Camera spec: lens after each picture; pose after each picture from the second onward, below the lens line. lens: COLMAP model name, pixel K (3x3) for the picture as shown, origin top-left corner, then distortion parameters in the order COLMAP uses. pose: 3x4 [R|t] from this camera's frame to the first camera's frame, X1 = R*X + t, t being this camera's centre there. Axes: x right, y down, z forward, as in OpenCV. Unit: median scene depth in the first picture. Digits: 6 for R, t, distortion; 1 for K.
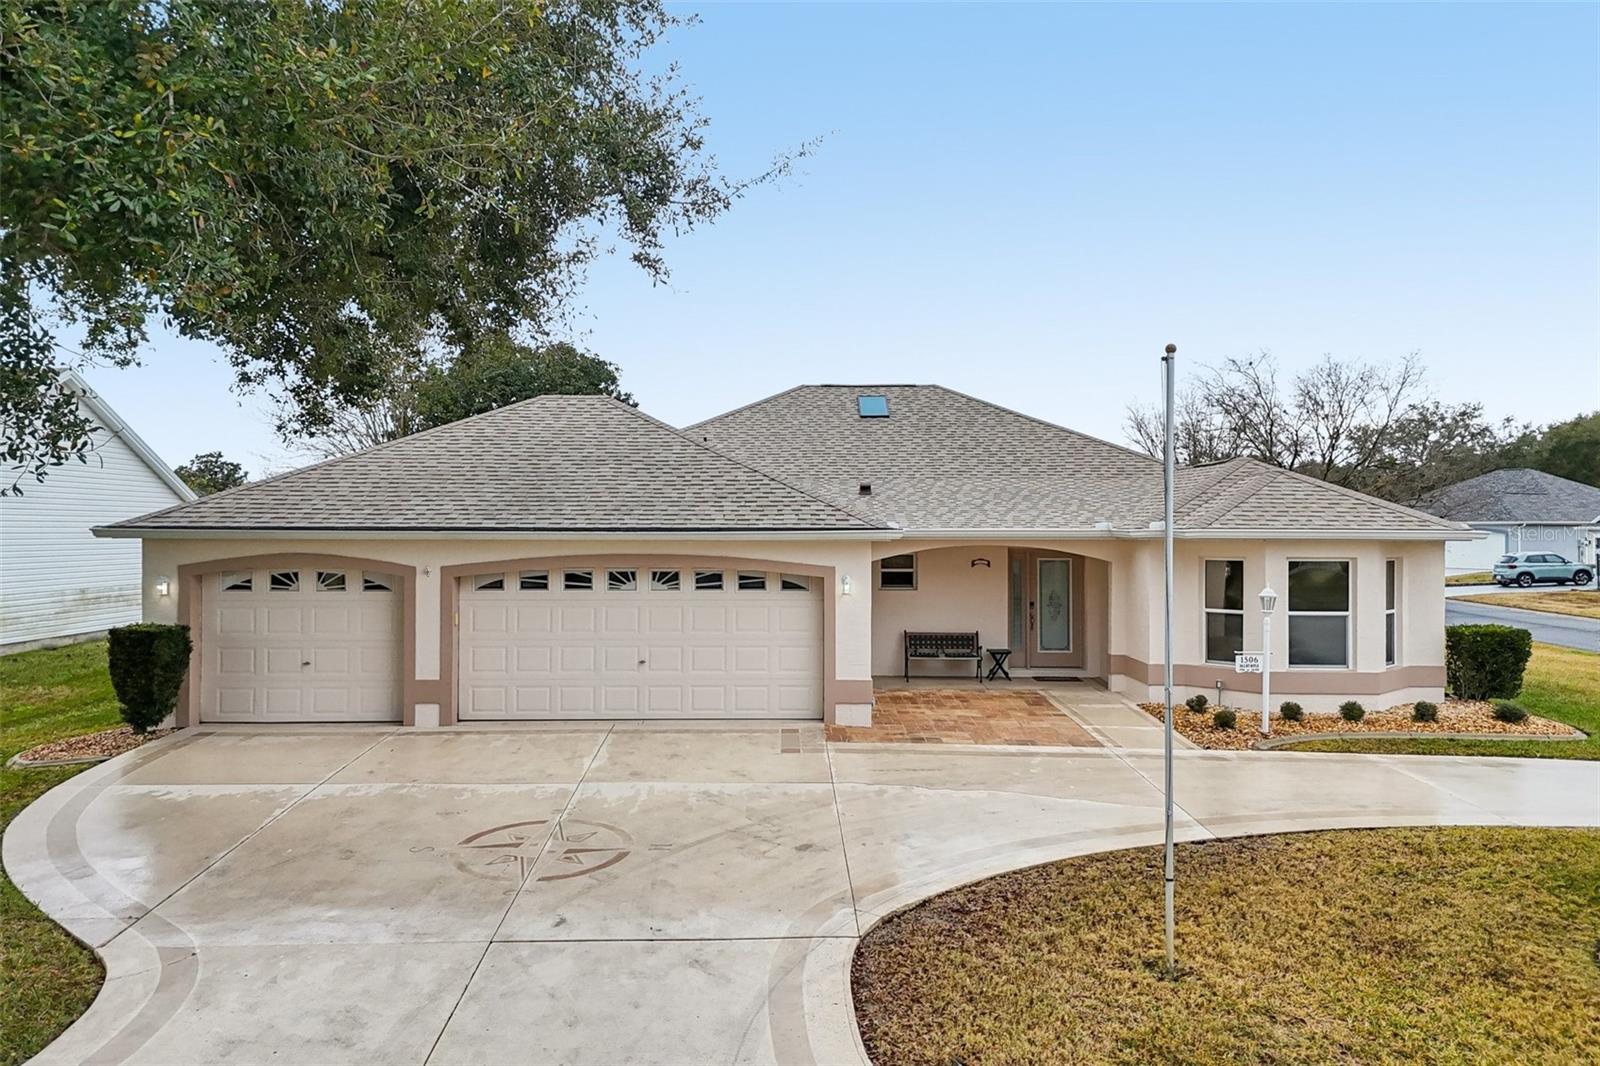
lens RADIAL K [[1166.7, 0, 800.0], [0, 1166.7, 533.0], [0, 0, 1]] dist [0.112191, -0.137171]
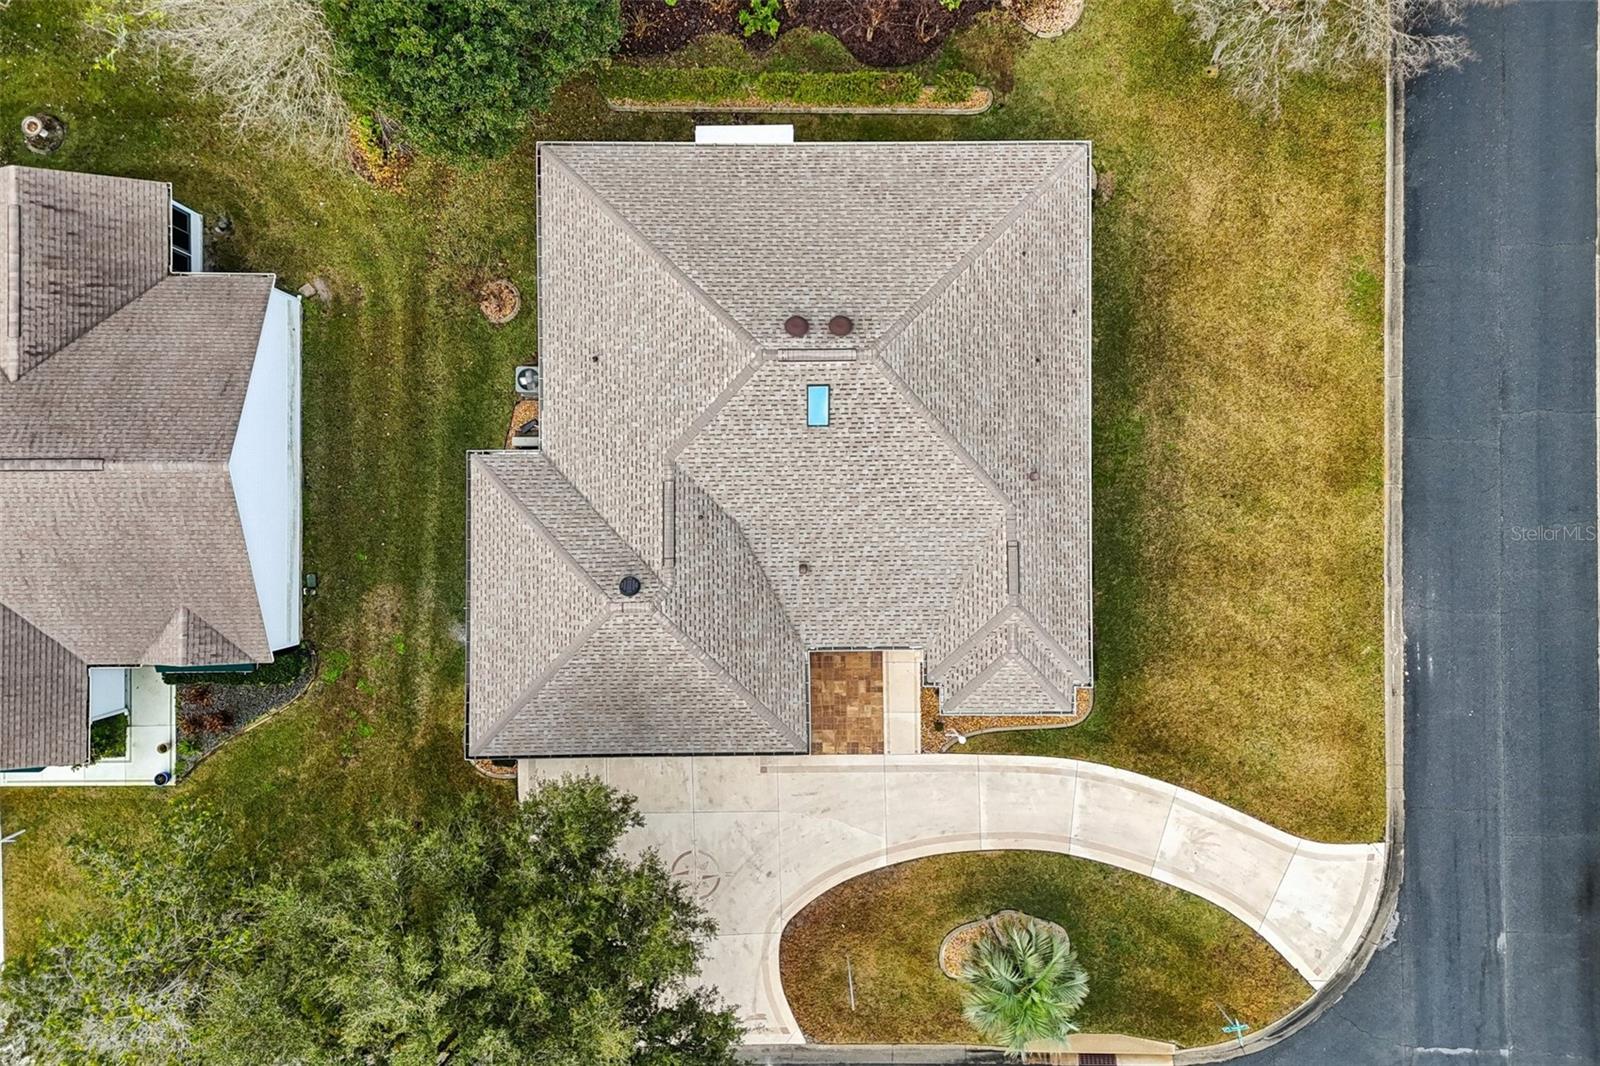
lens RADIAL K [[1213.5, 0, 800.0], [0, 1213.5, 533.0], [0, 0, 1]] dist [0.131925, -0.156479]
pose [[0.999895, -0.006457, 0.012942, 0.038853], [-0.012923, 0.002942, 0.999912, -2.386994], [-0.006494, -0.999975, 0.002858, 1.400134]]
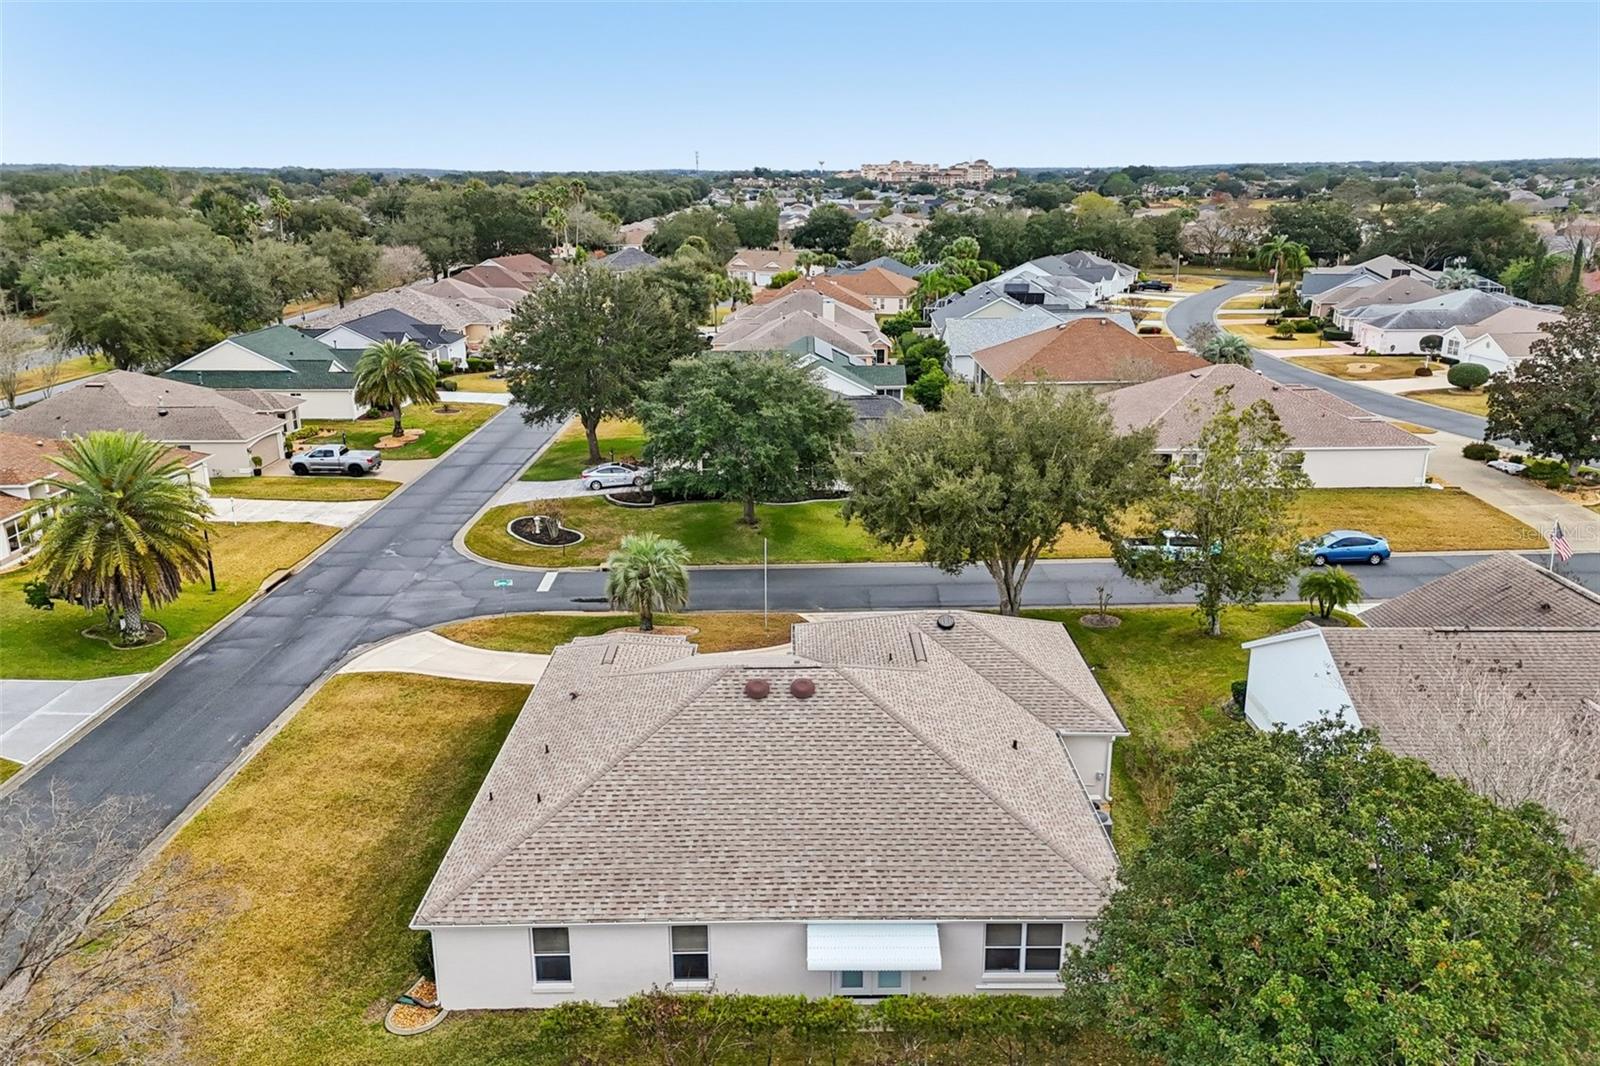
lens RADIAL K [[1166.7, 0, 800.0], [0, 1166.7, 533.0], [0, 0, 1]] dist [0.112191, -0.137171]
pose [[-0.999979, 0.005096, -0.004000, 0.075711], [0.003762, 0.959447, 0.281865, -1.031819], [0.005274, 0.281844, -0.959446, 3.670123]]
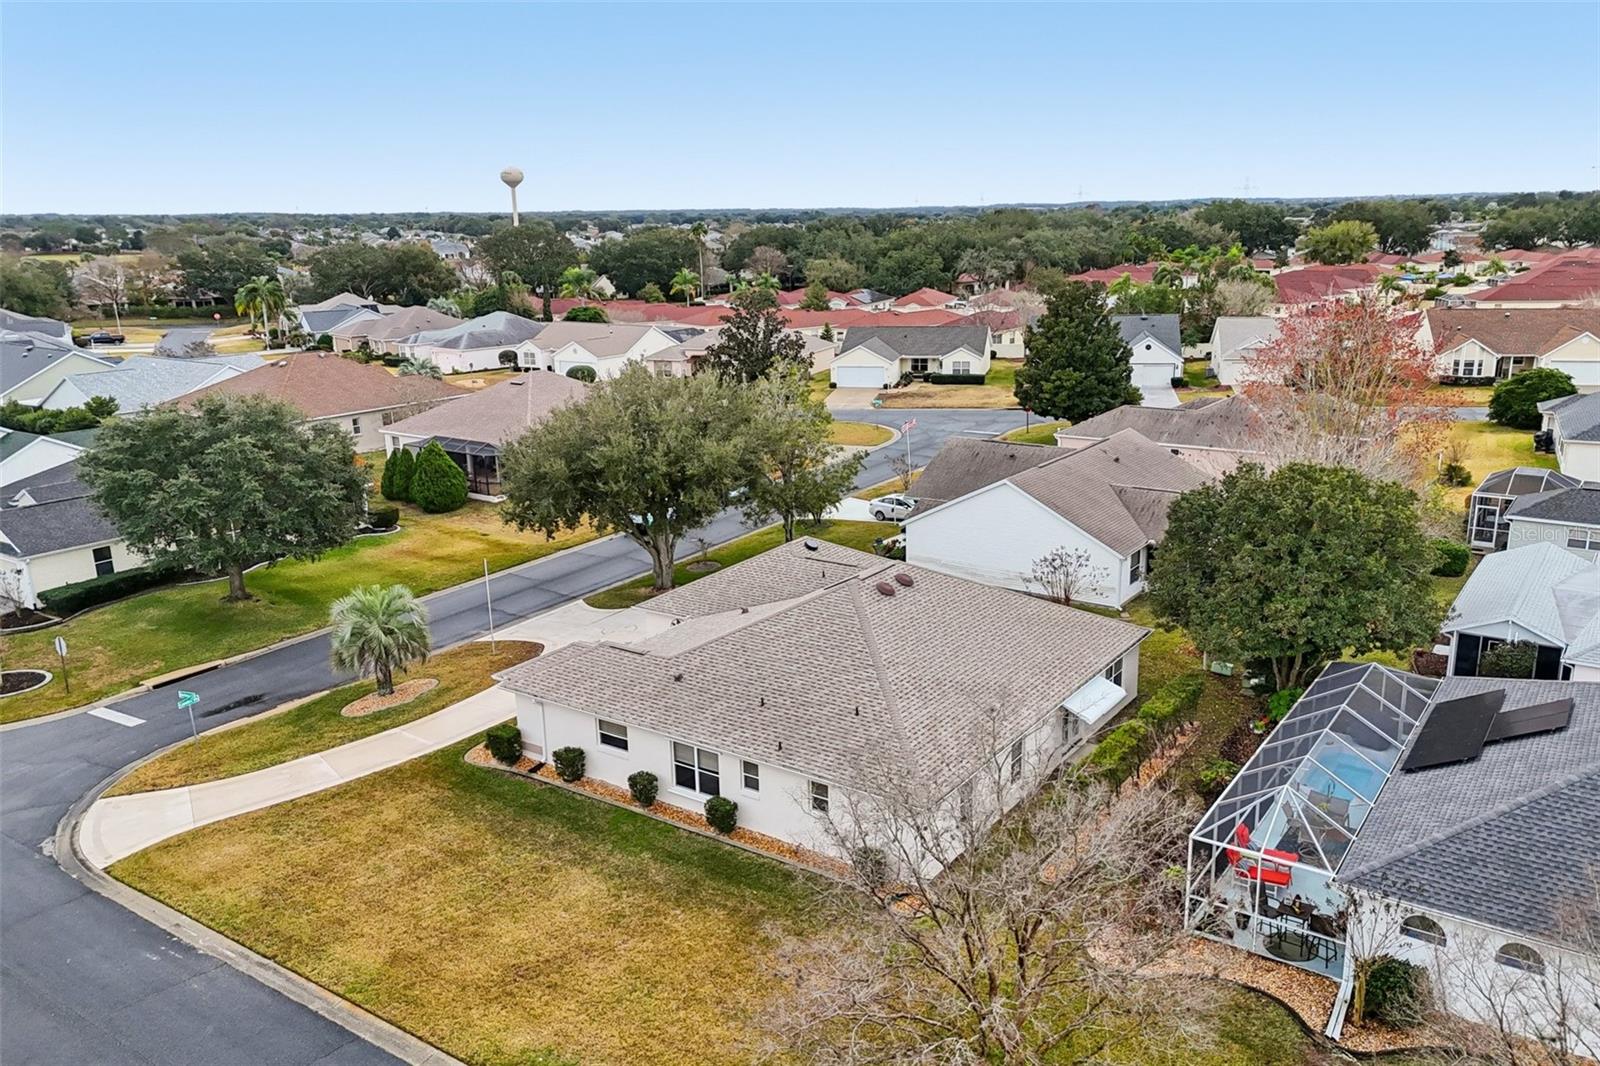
lens RADIAL K [[1213.5, 0, 800.0], [0, 1213.5, 533.0], [0, 0, 1]] dist [0.131925, -0.156479]
pose [[-0.575711, 0.215667, -0.788698, 2.264759], [0.024746, 0.968741, 0.246837, -0.960937], [0.817279, 0.122590, -0.563051, 3.091964]]
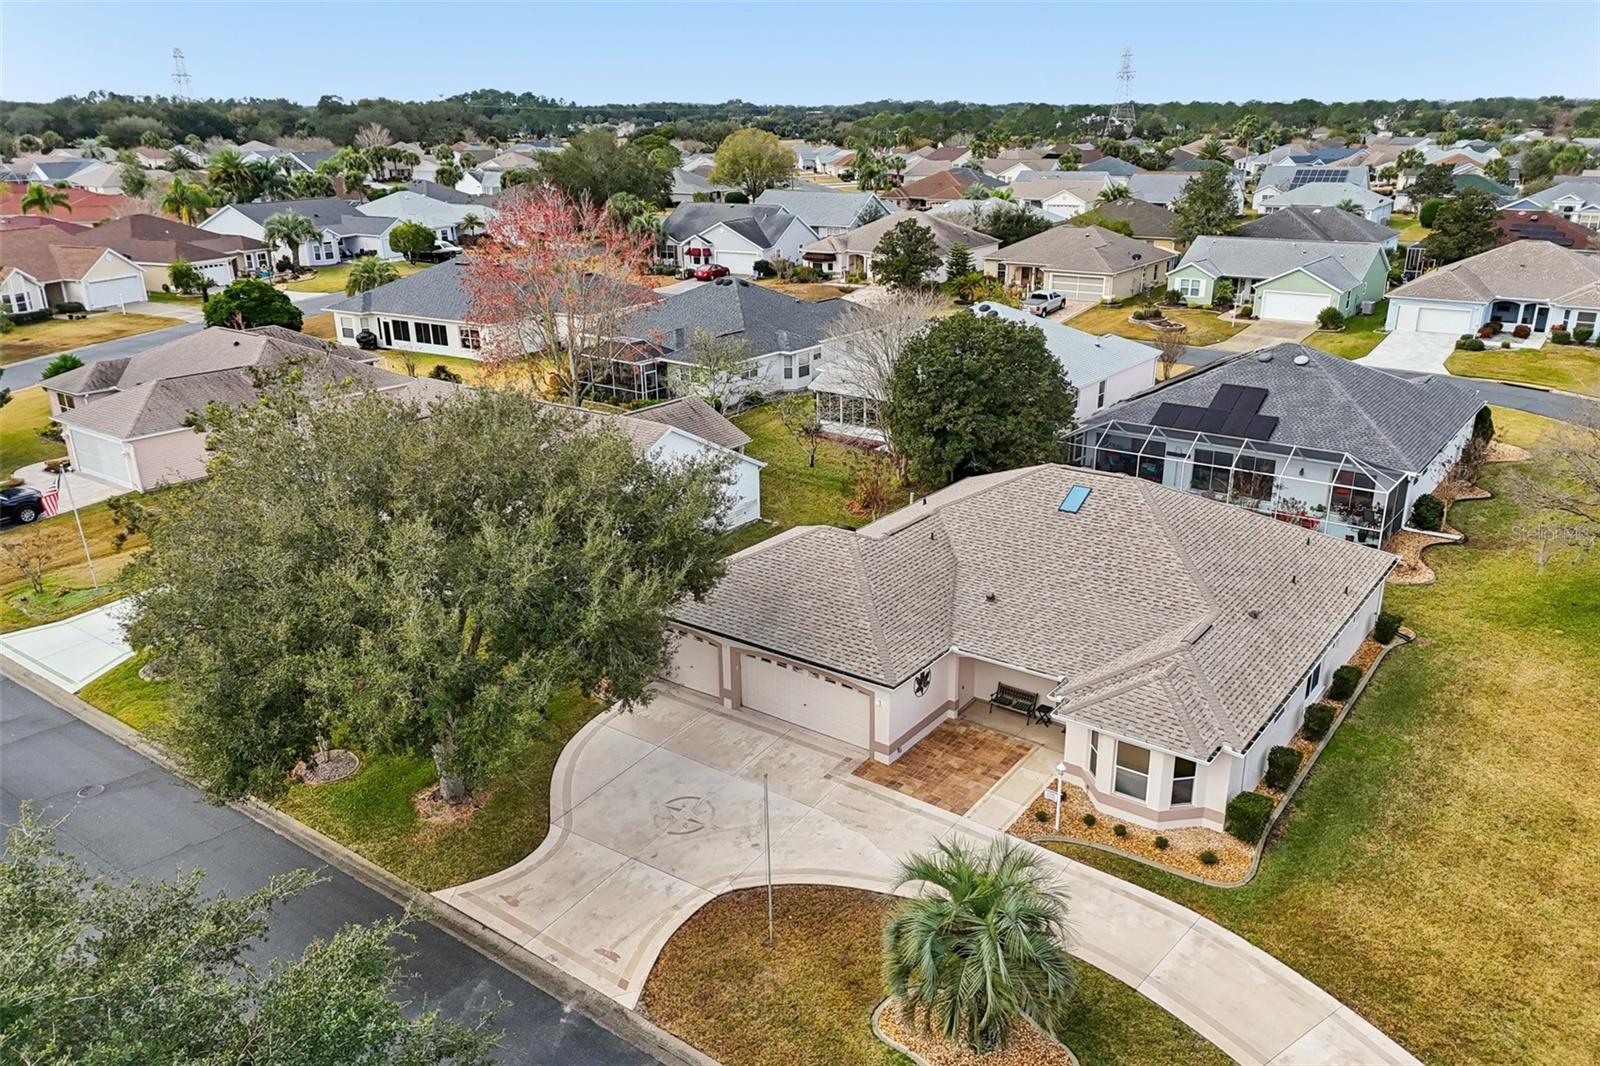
lens RADIAL K [[1185.7, 0, 832.2], [0, 1185.7, 547.3], [0, 0, 1]] dist [0.078747, -0.053496]
pose [[0.812665, 0.196097, -0.548745, 1.070907], [0.004371, 0.939601, 0.342245, -0.932980], [0.582714, -0.280529, 0.762724, -0.576128]]
